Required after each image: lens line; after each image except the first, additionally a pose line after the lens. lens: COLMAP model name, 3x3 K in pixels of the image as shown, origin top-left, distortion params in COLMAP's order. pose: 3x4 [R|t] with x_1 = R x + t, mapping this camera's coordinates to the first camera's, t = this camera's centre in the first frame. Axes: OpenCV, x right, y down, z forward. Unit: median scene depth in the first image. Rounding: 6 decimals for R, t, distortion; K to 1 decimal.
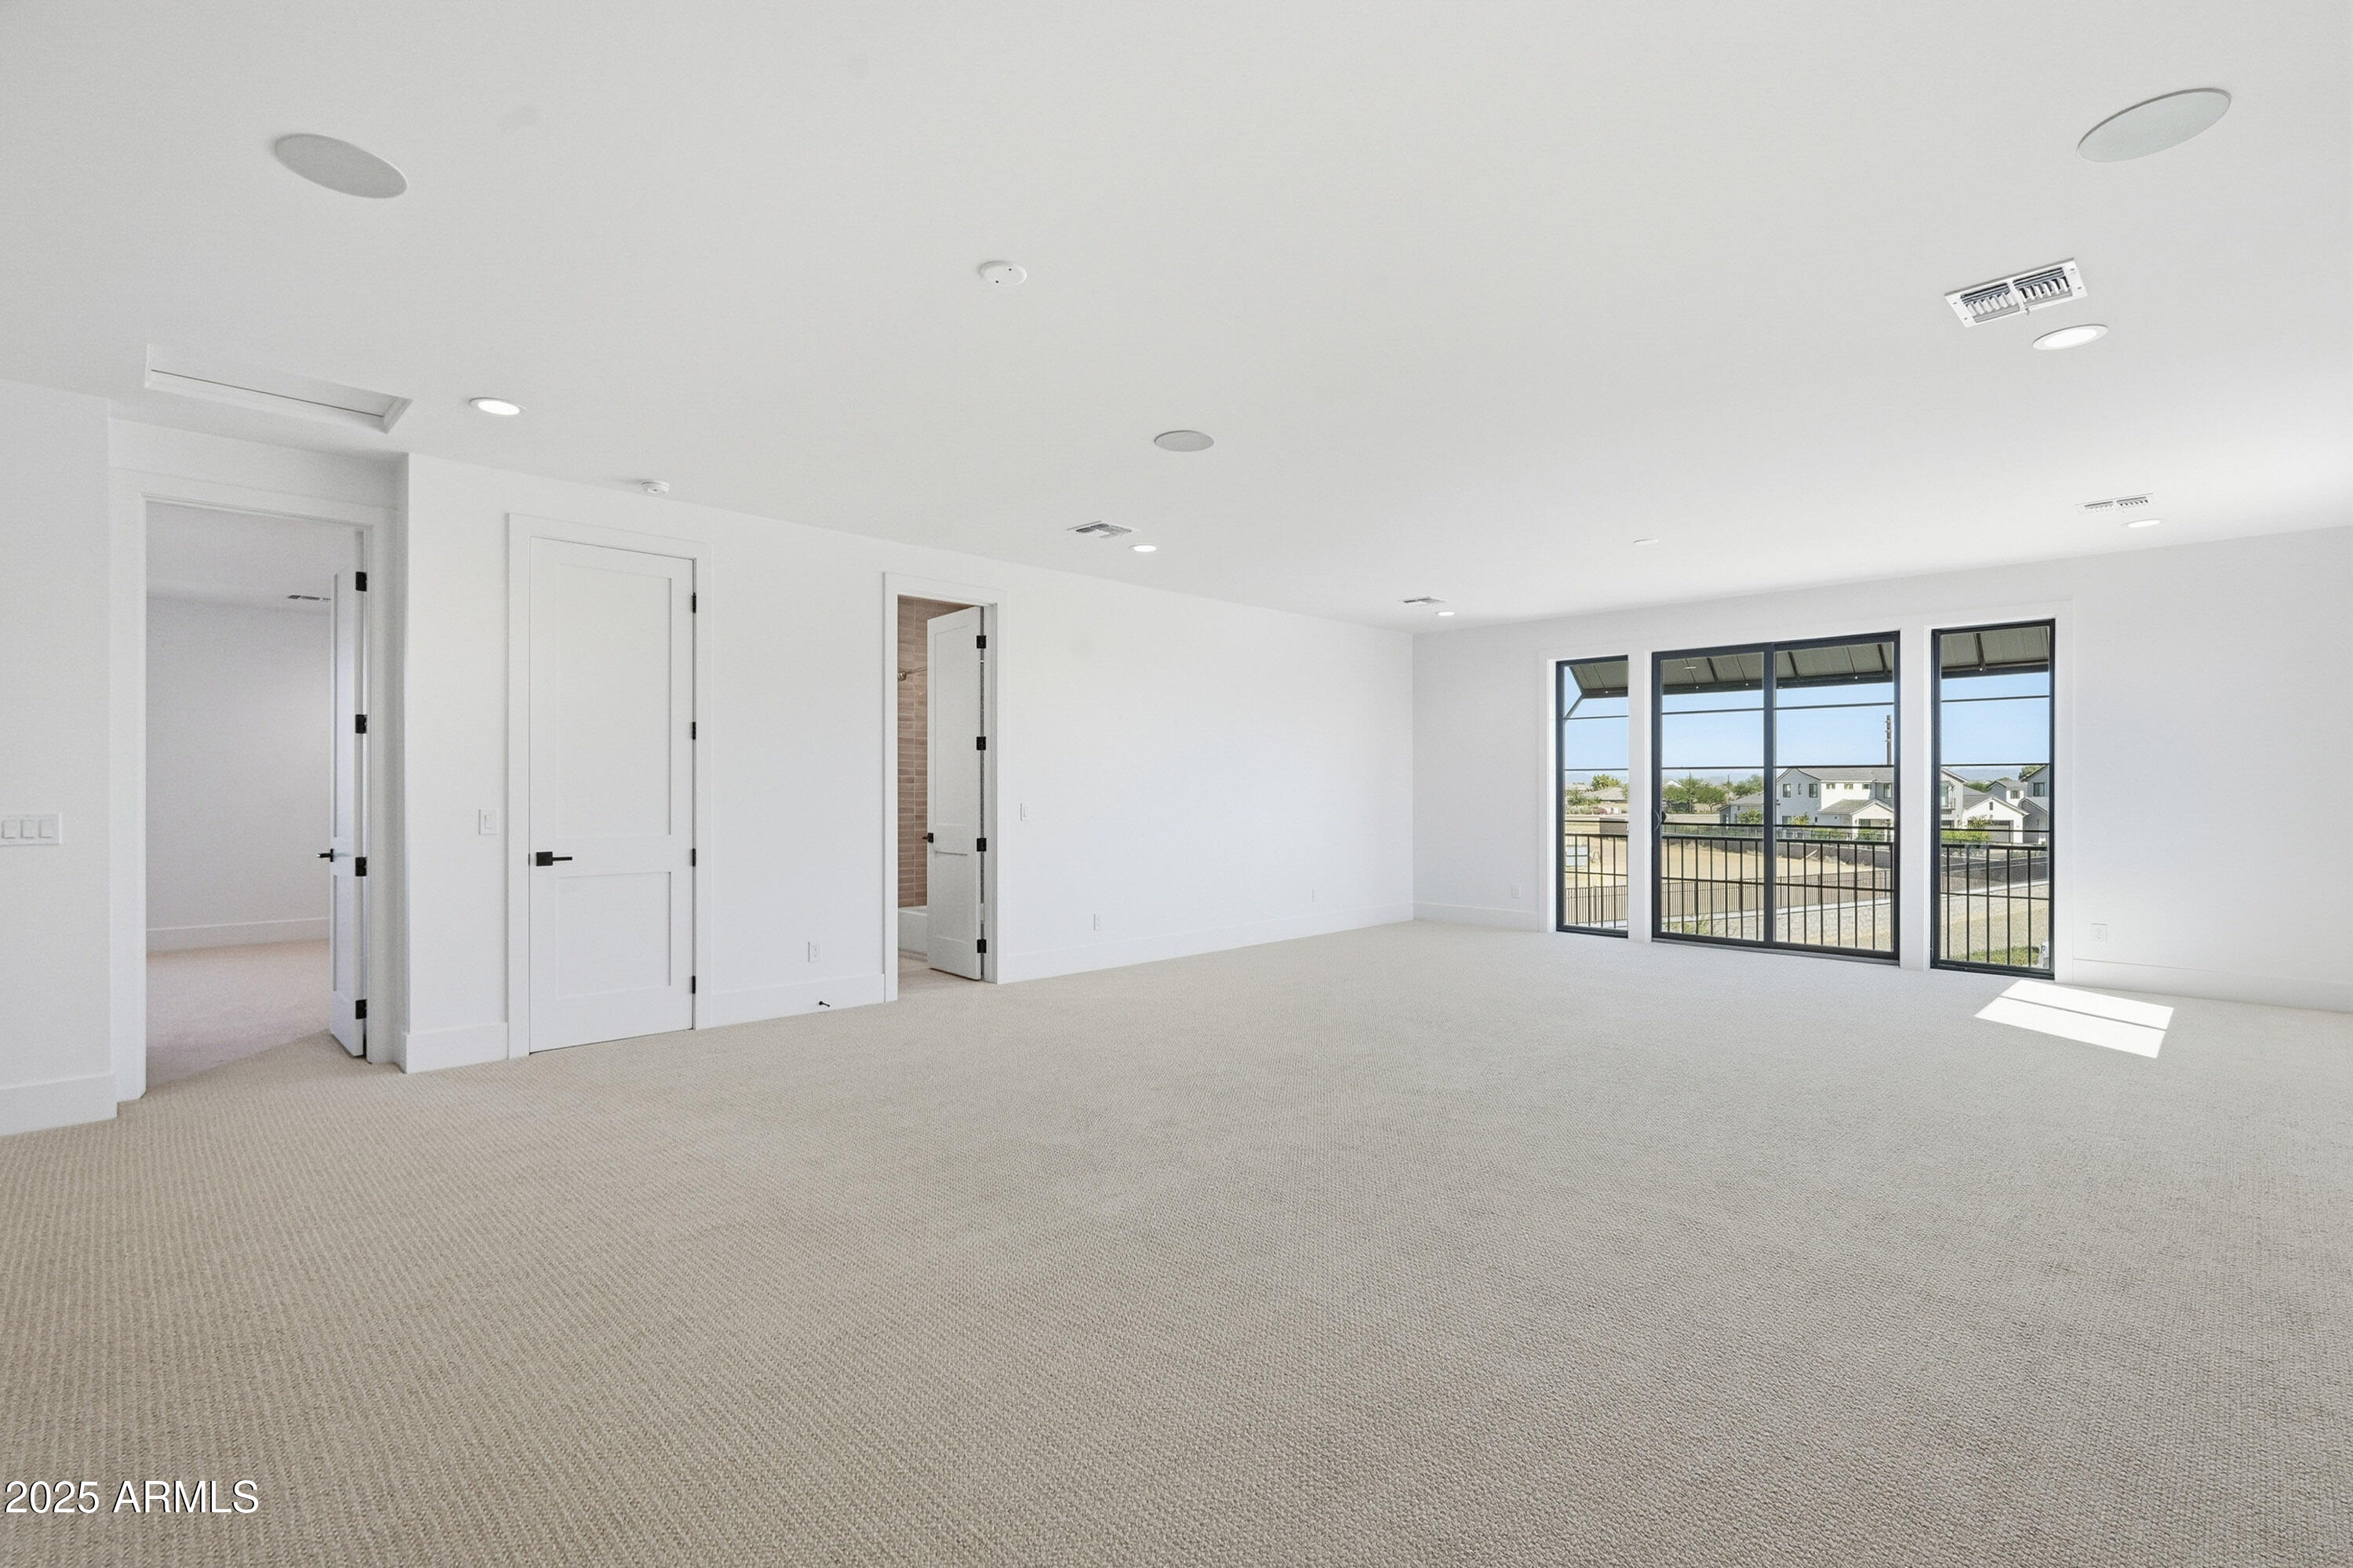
lens RADIAL K [[1136.4, 0, 1166.5], [0, 1136.4, 797.0], [0, 0, 1]] dist [-0.001465, -0.000419]
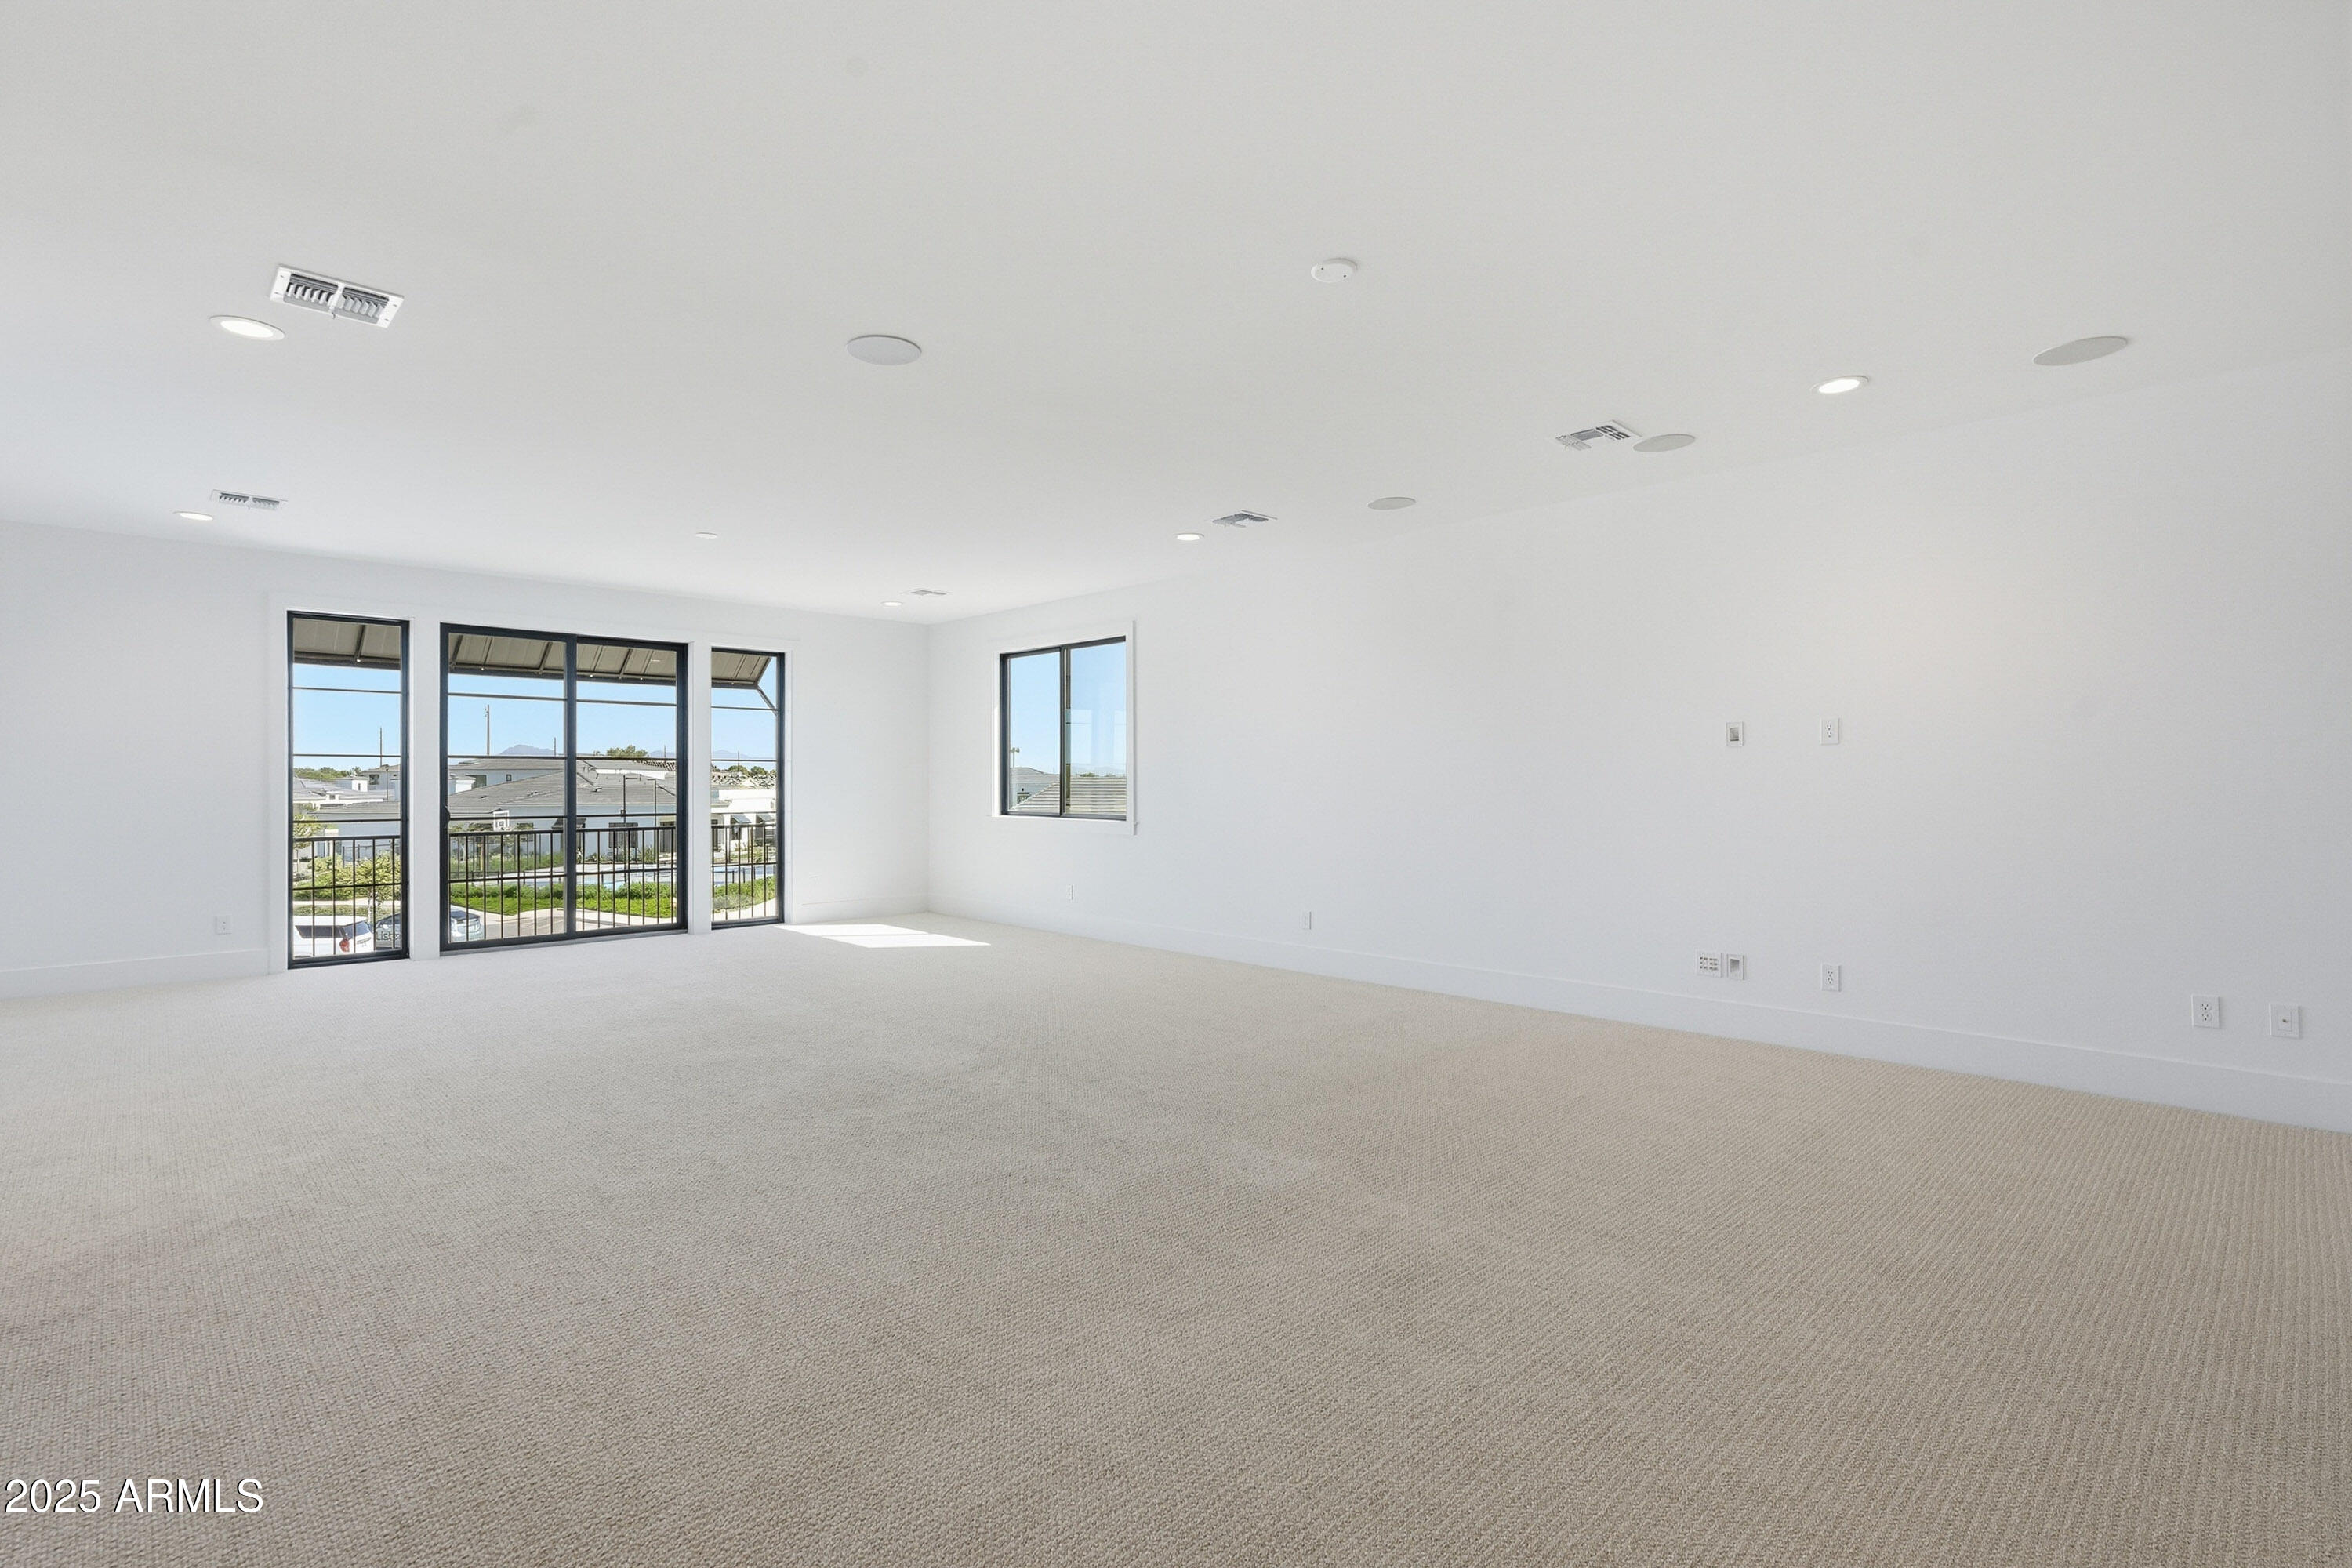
lens RADIAL K [[1135.9, 0, 1181.1], [0, 1135.9, 777.1], [0, 0, 1]] dist [-0.001465, -0.000419]
pose [[-0.024444, 0.003154, 0.999696, -0.477704], [0.008189, 0.999962, -0.002955, -0.002138], [-0.999668, 0.008115, -0.024469, 0.481190]]
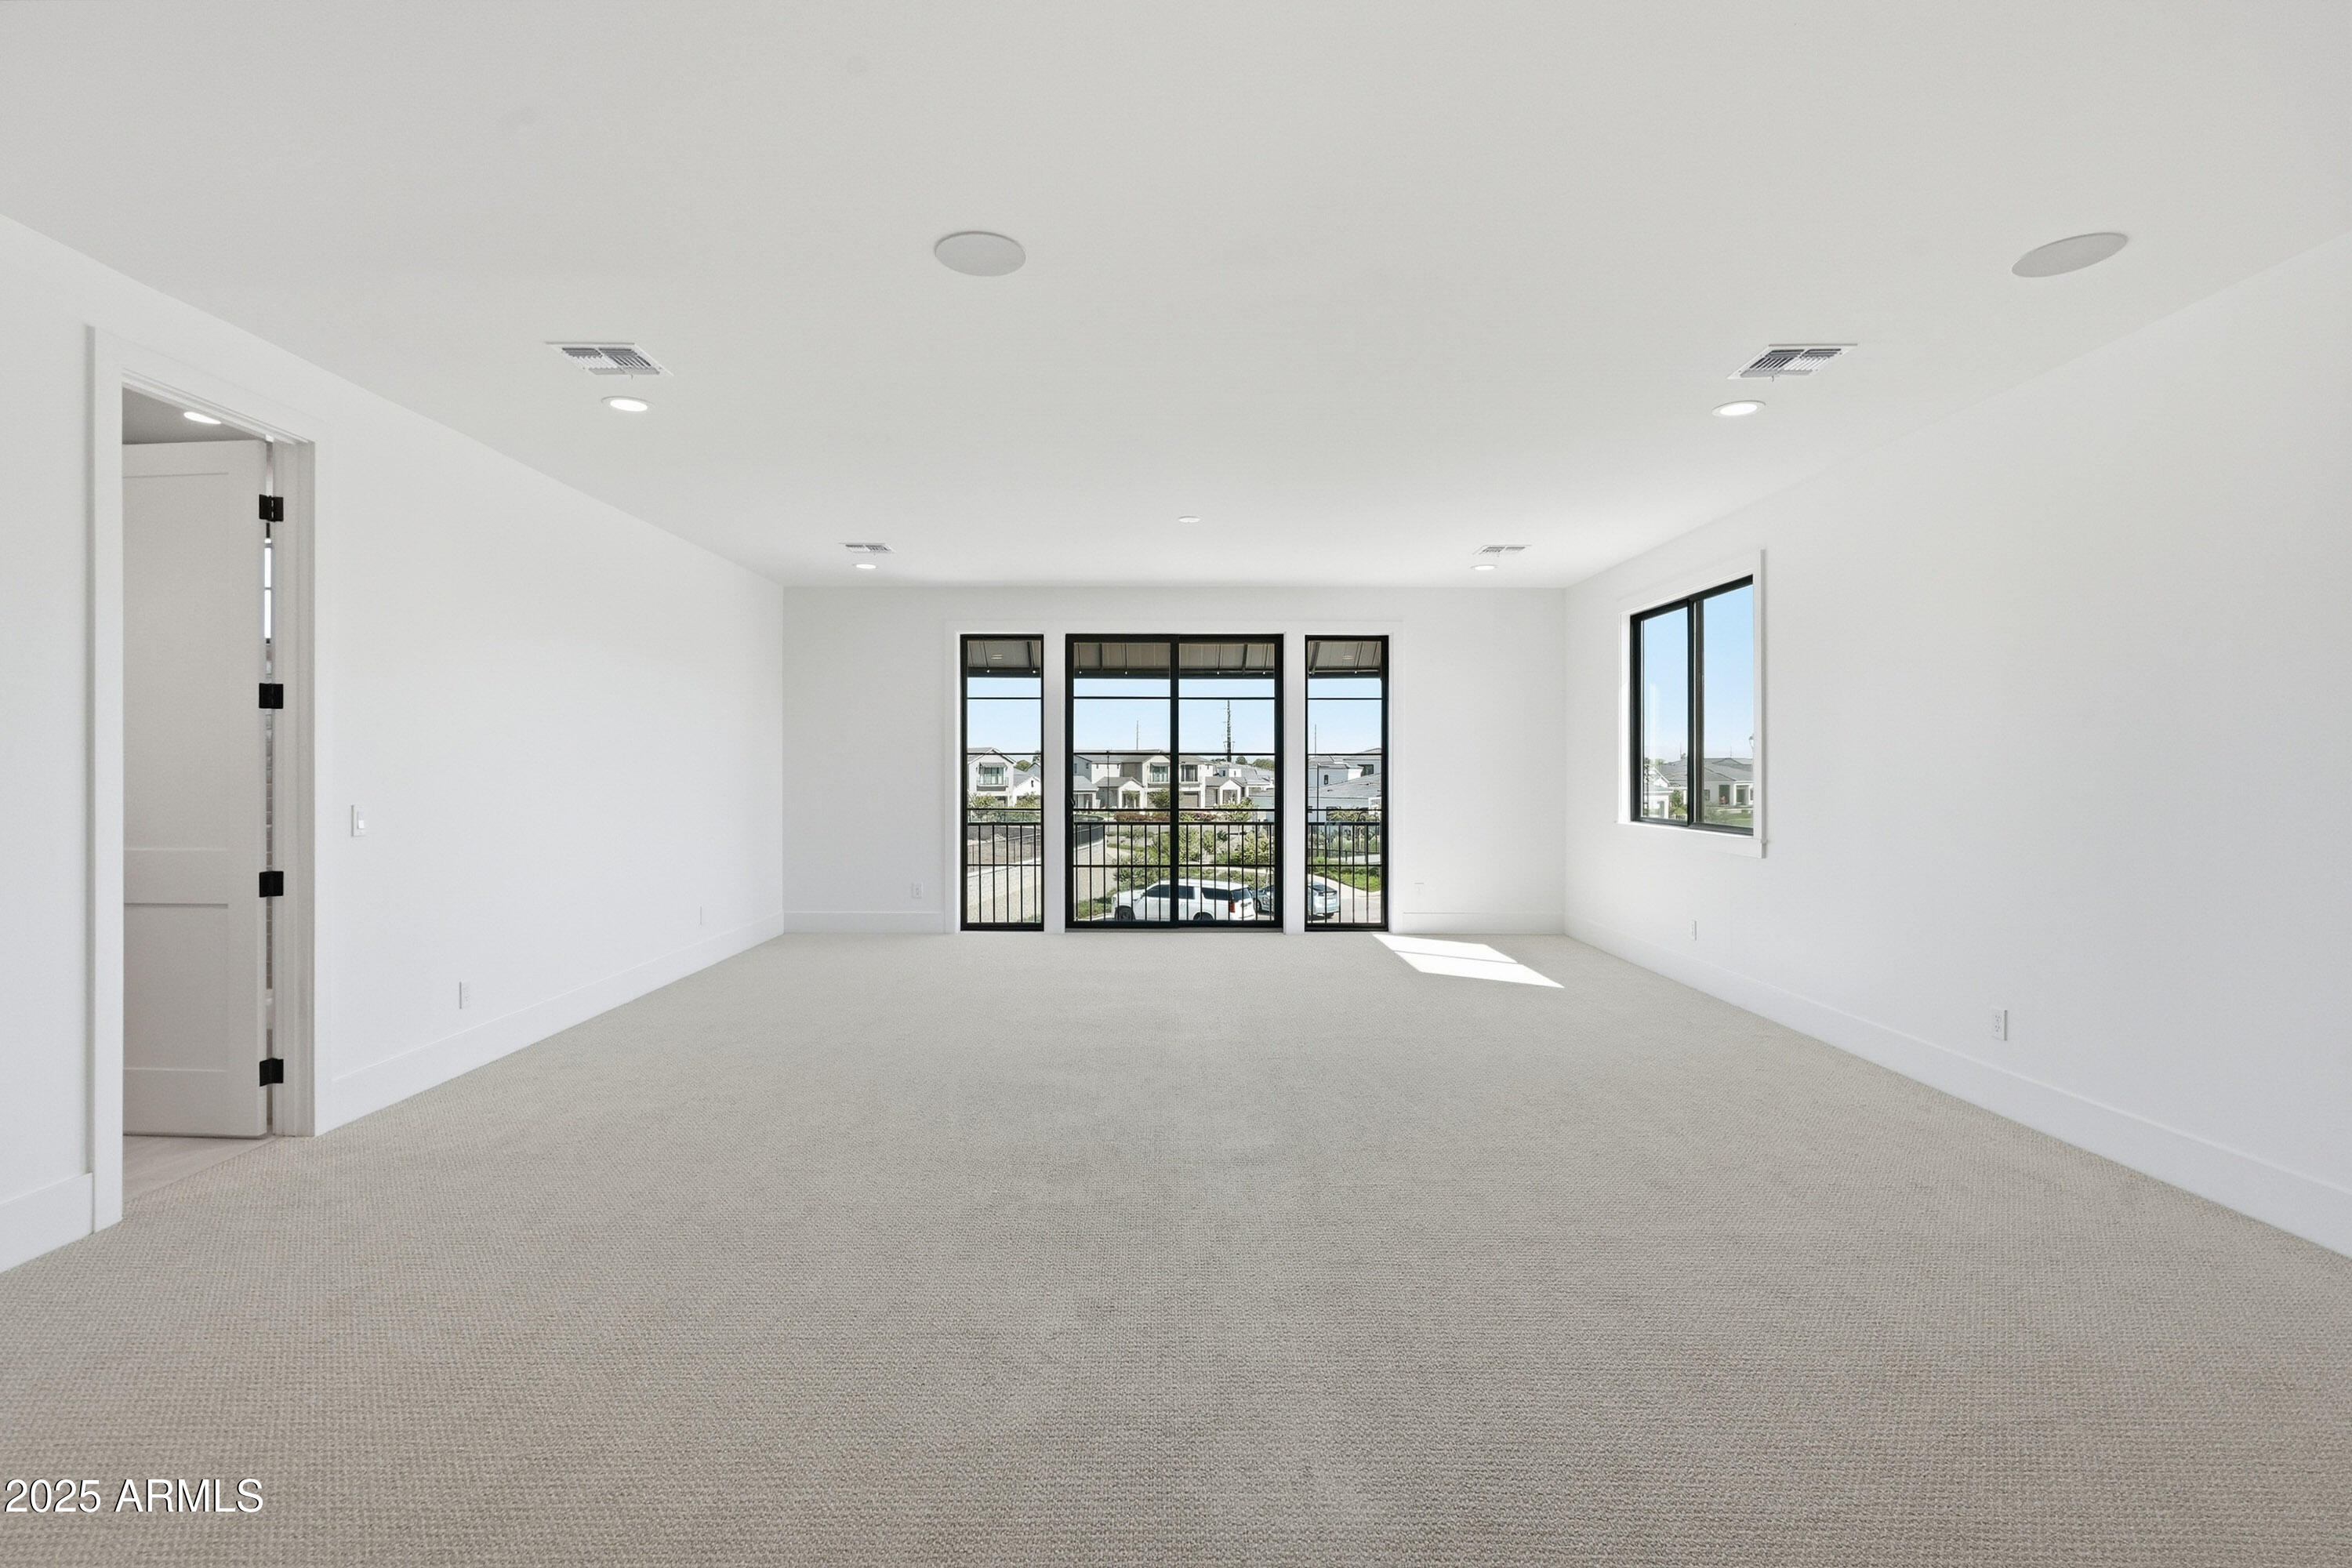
lens RADIAL K [[1135.9, 0, 1175.6], [0, 1135.9, 765.0], [0, 0, 1]] dist [-0.001465, -0.000419]
pose [[0.687807, 0.003282, 0.725886, -0.225135], [0.004419, 0.999952, -0.008708, -0.006567], [-0.725880, 0.009197, 0.687760, 0.276677]]
